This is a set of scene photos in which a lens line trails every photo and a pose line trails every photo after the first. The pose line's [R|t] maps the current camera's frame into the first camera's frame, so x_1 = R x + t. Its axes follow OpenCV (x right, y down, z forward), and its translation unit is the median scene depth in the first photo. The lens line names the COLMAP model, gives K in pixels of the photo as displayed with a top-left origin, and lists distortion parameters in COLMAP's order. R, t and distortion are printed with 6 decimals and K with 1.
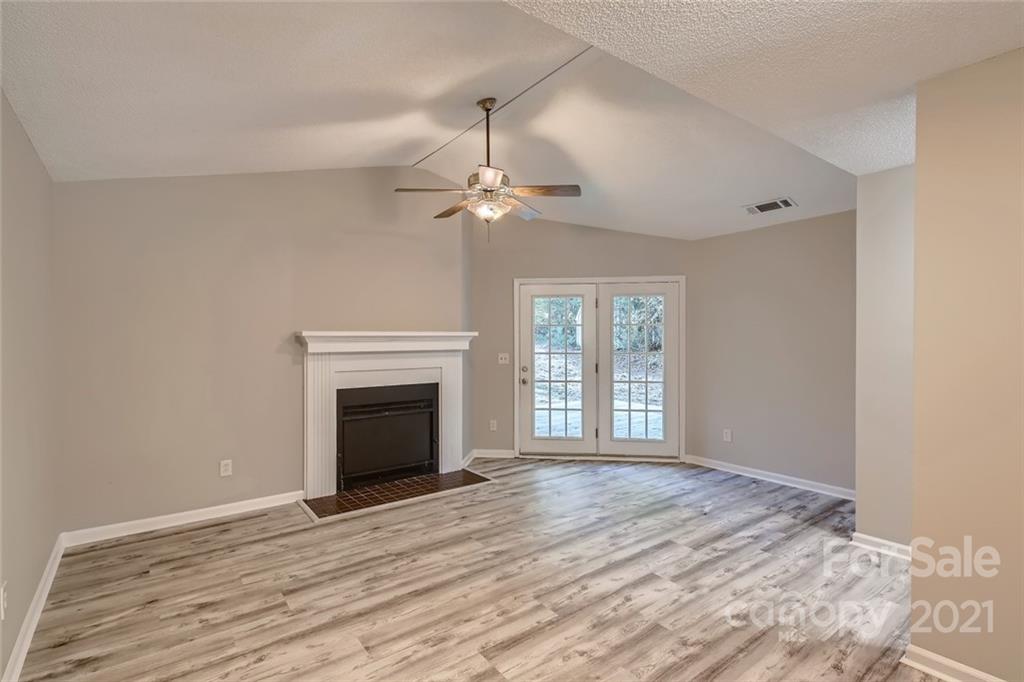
lens RADIAL K [[487.8, 0, 512.0], [0, 487.8, 341.0], [0, 0, 1]] dist [0.000958, -0.000825]
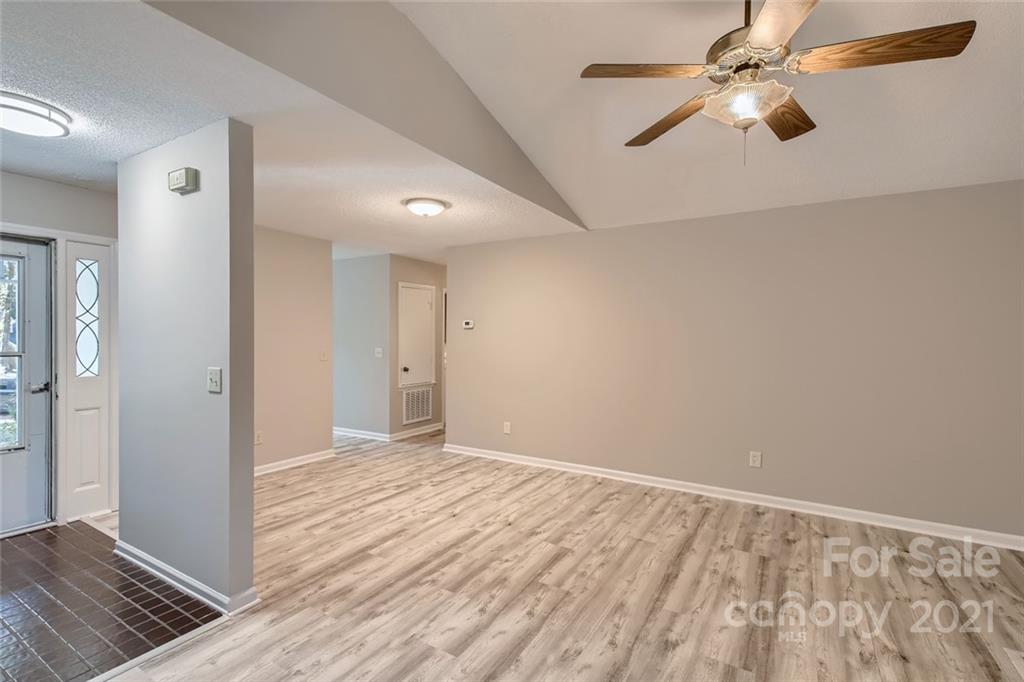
lens RADIAL K [[471.8, 0, 510.8], [0, 471.8, 334.0], [0, 0, 1]] dist [0.012325, -0.001482]
pose [[-0.928837, -0.001248, -0.370487, 0.410425], [-0.004521, 0.999958, 0.007968, -0.015434], [0.370461, 0.009076, -0.928804, 1.453668]]
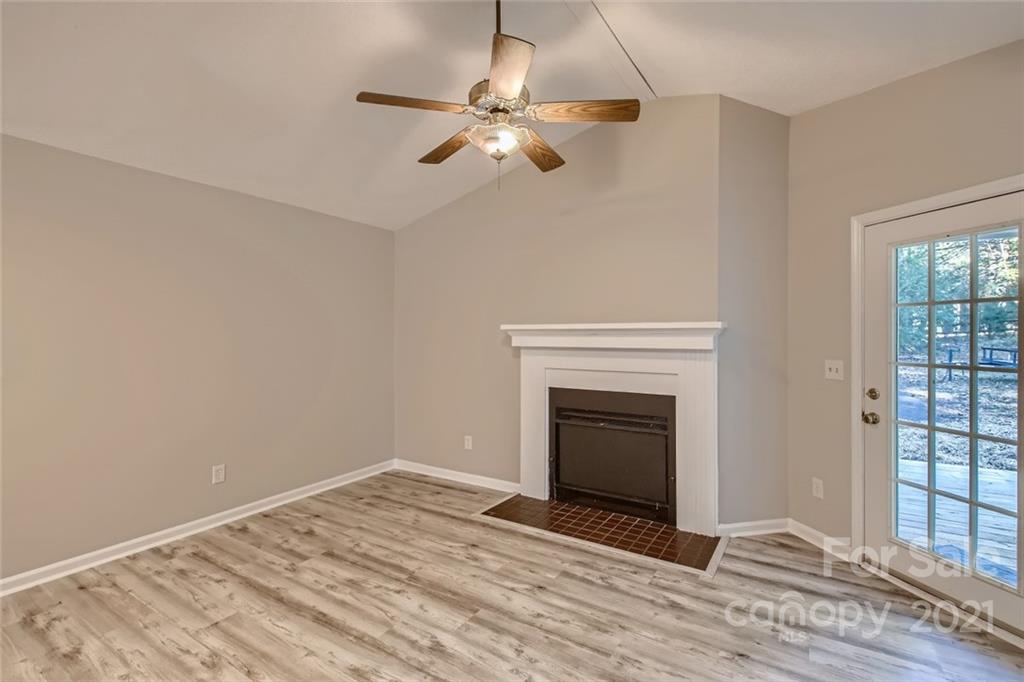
lens RADIAL K [[471.8, 0, 510.8], [0, 471.8, 334.0], [0, 0, 1]] dist [0.012325, -0.001482]
pose [[0.347008, 0.007225, -0.937834, 0.589231], [-0.004232, 0.999972, 0.006138, -0.008453], [0.937853, 0.001839, 0.347029, 0.815164]]
